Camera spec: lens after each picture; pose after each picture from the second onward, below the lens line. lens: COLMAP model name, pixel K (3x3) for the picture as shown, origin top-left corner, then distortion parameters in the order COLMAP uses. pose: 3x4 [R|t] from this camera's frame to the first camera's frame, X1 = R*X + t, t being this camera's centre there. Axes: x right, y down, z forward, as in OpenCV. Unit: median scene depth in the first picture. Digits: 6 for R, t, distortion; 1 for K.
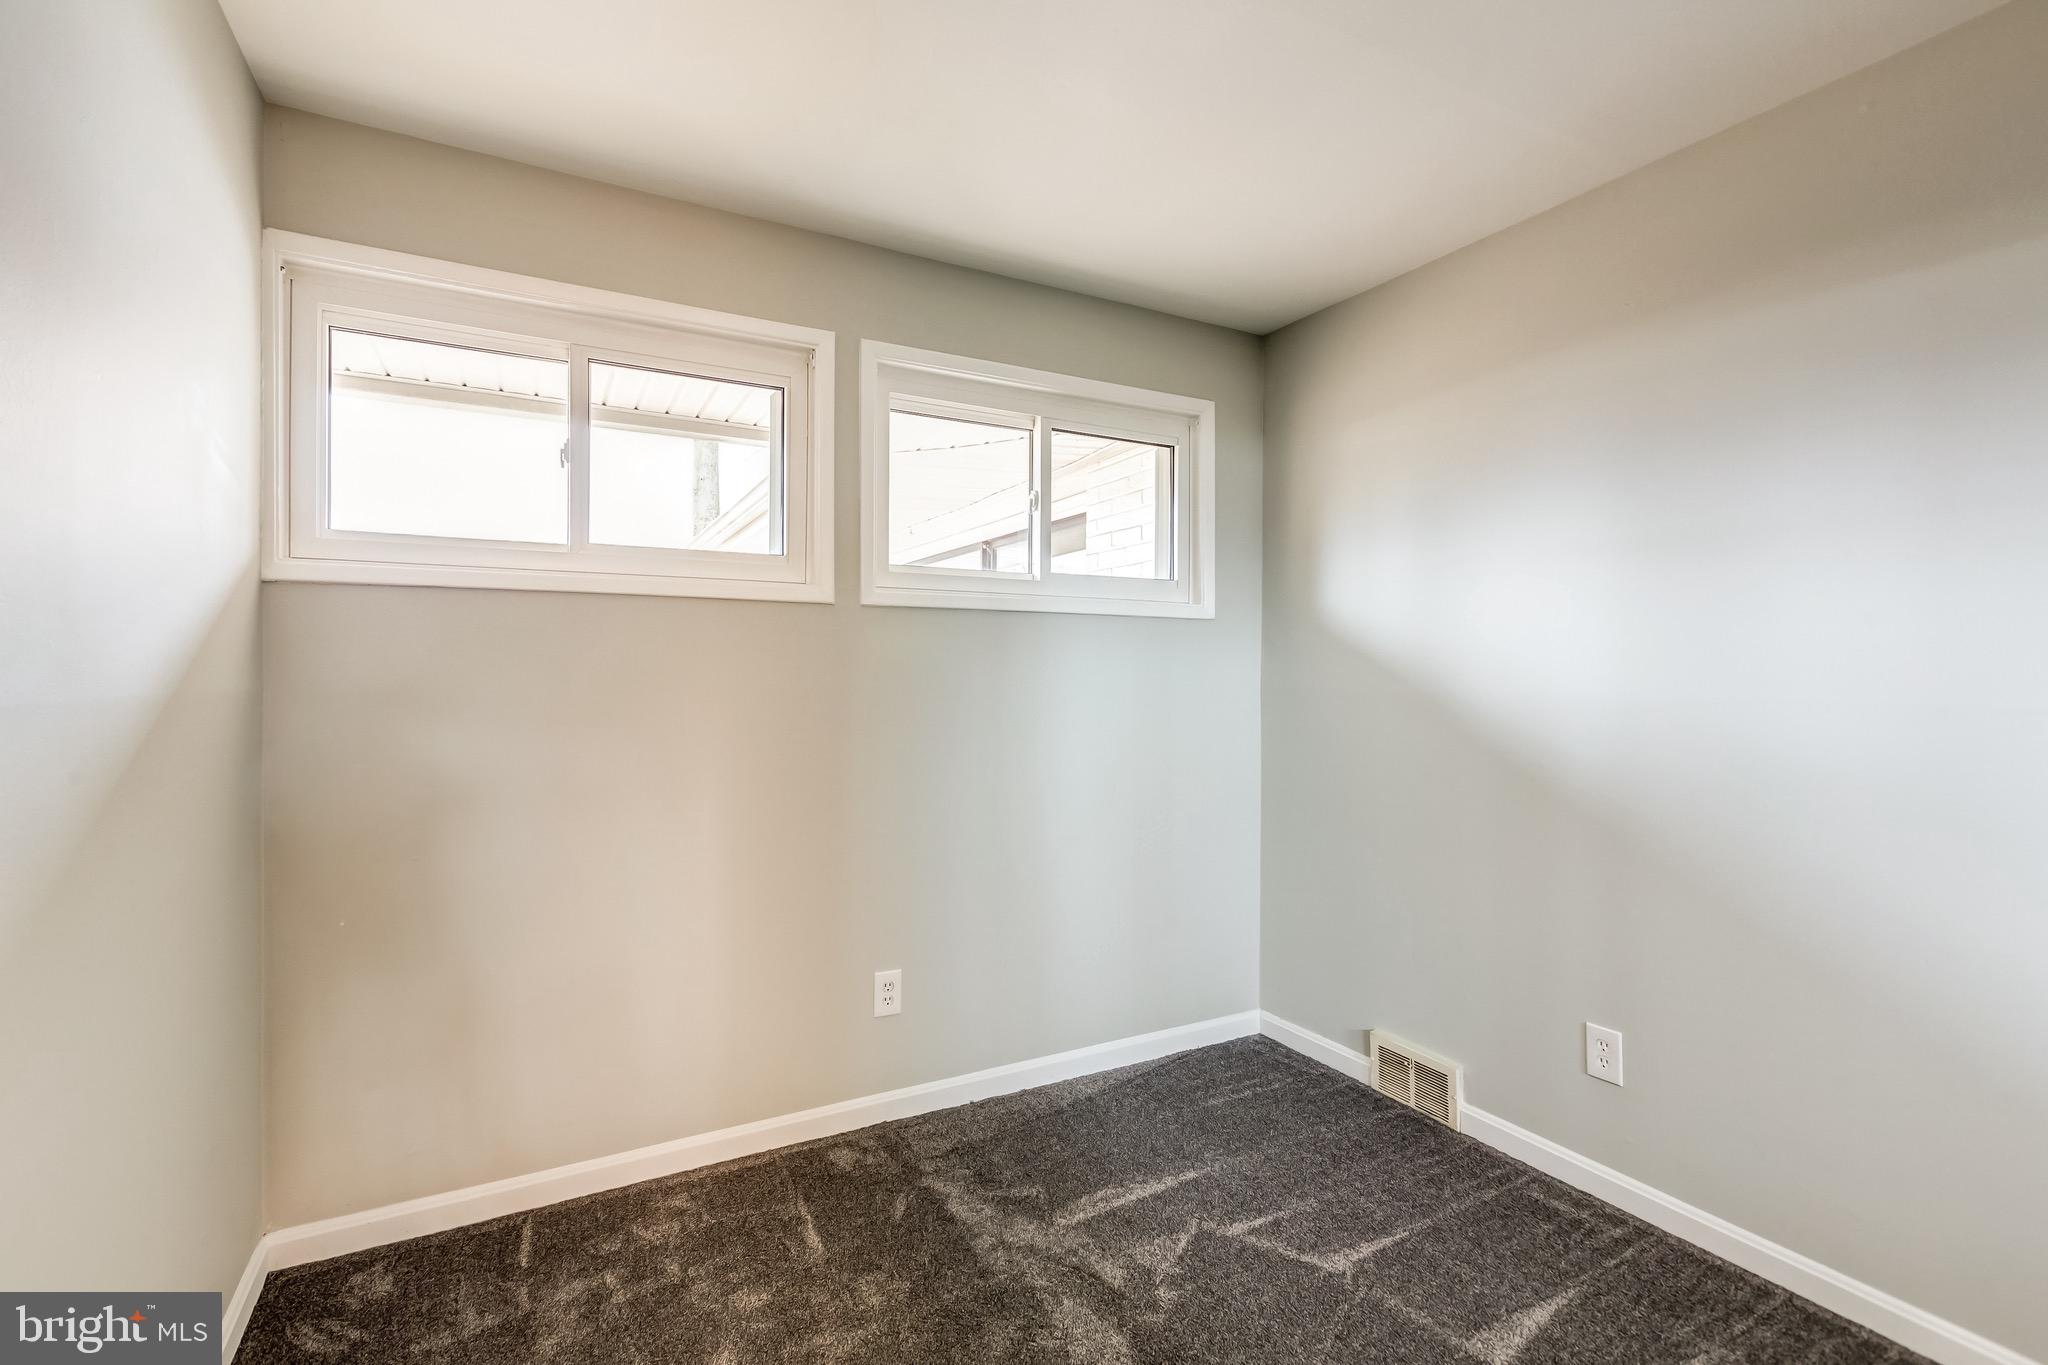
lens RADIAL K [[915.0, 0, 1011.1], [0, 915.0, 679.7], [0, 0, 1]] dist [0.000297, 0.000388]
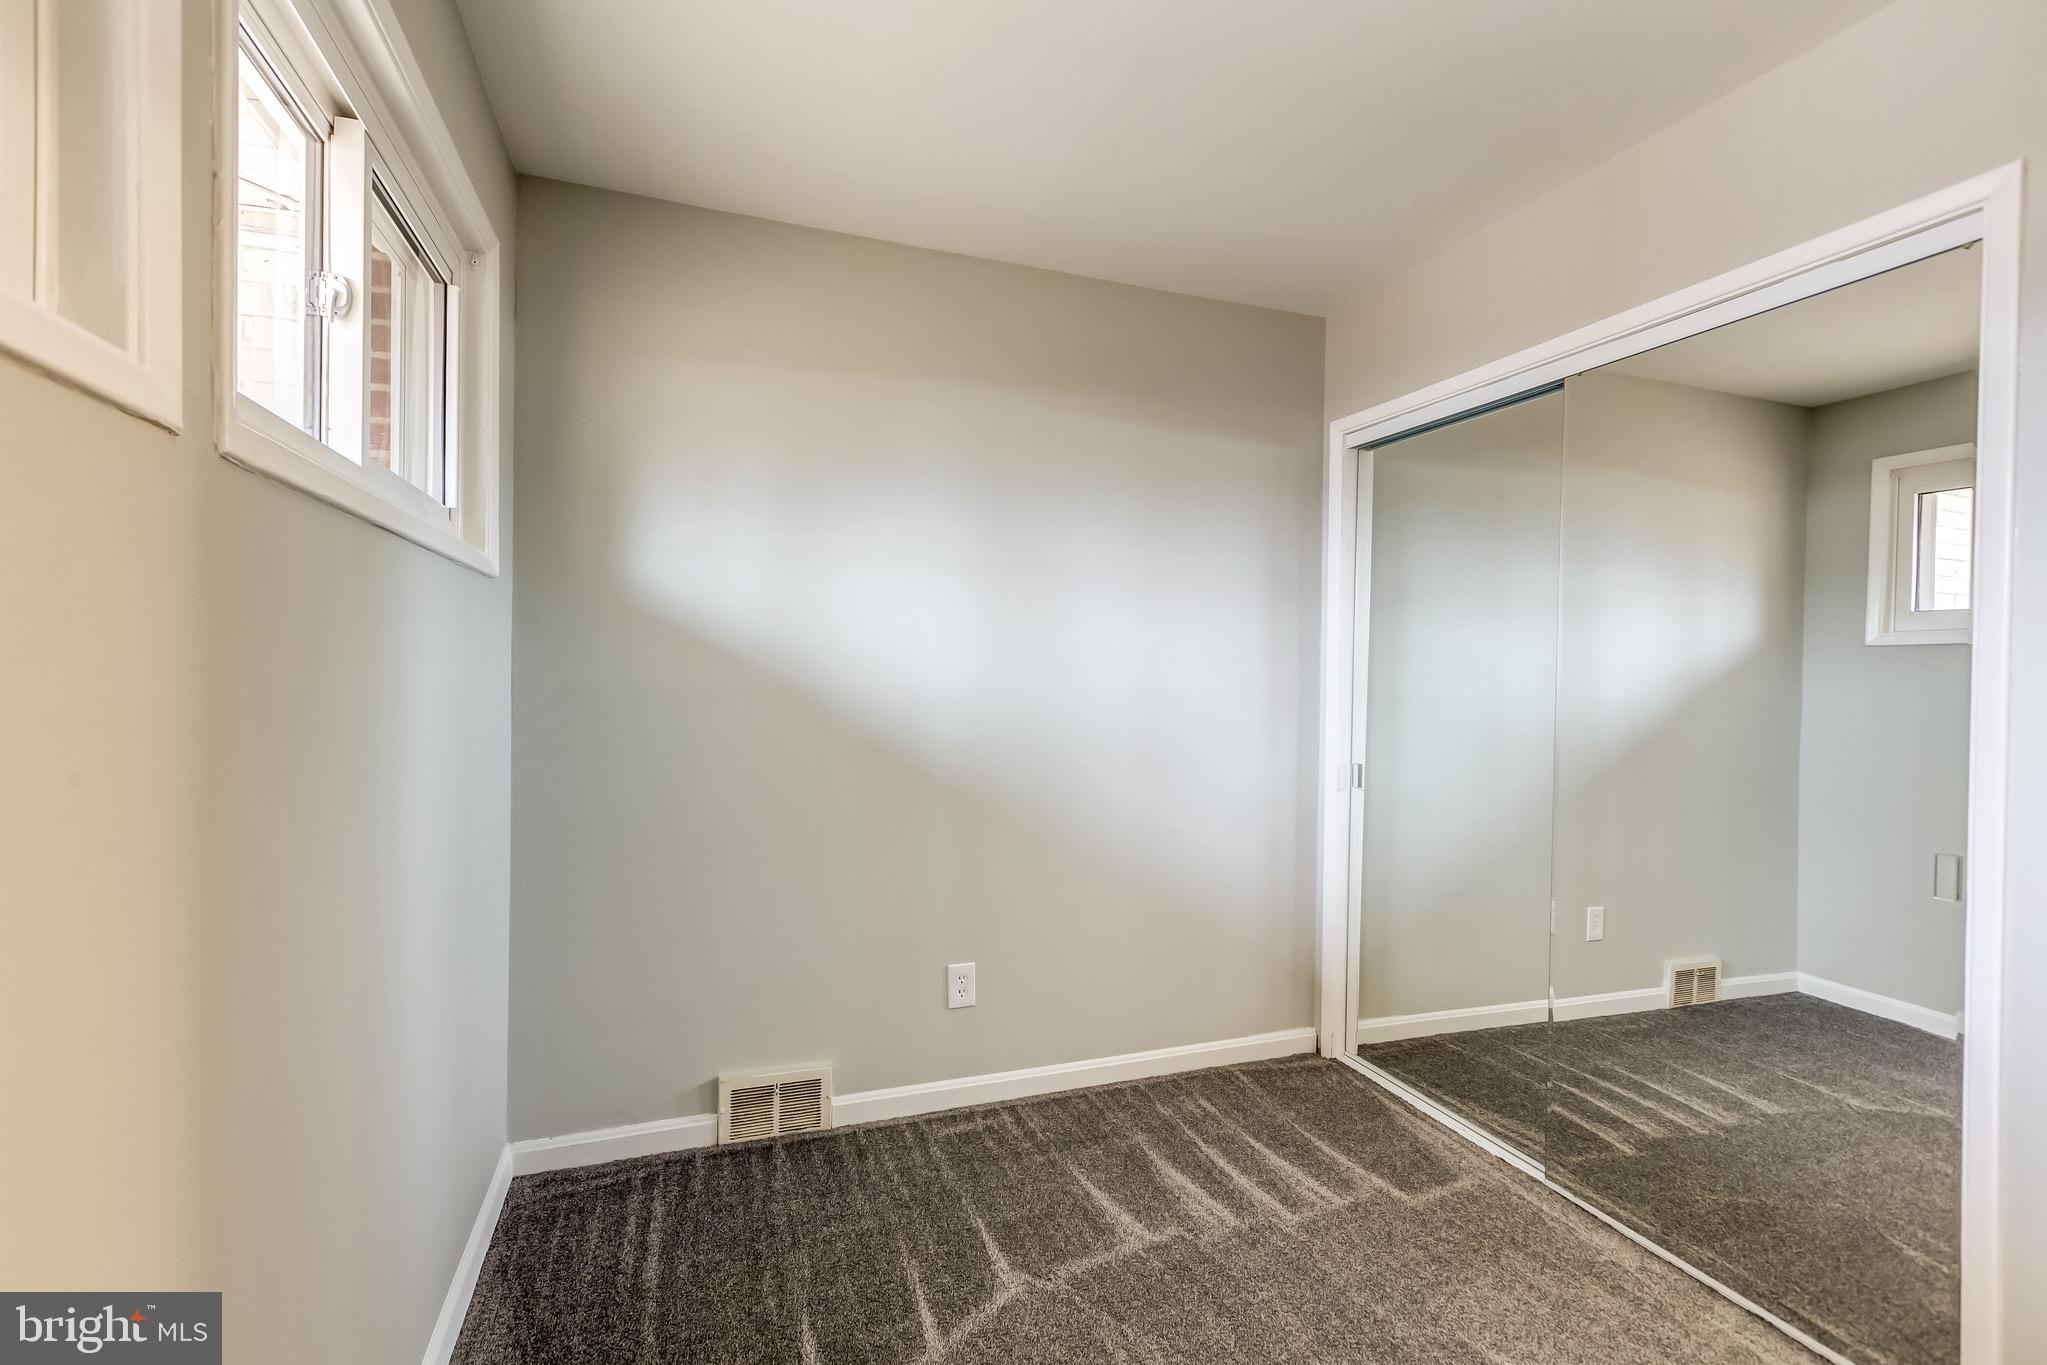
lens RADIAL K [[914.6, 0, 1010.6], [0, 914.6, 679.7], [0, 0, 1]] dist [0.000297, 0.000388]
pose [[0.147199, -0.011477, 0.989040, -0.445308], [-0.008340, 0.999883, 0.012844, -0.005751], [-0.989072, -0.010139, 0.147086, 0.656011]]
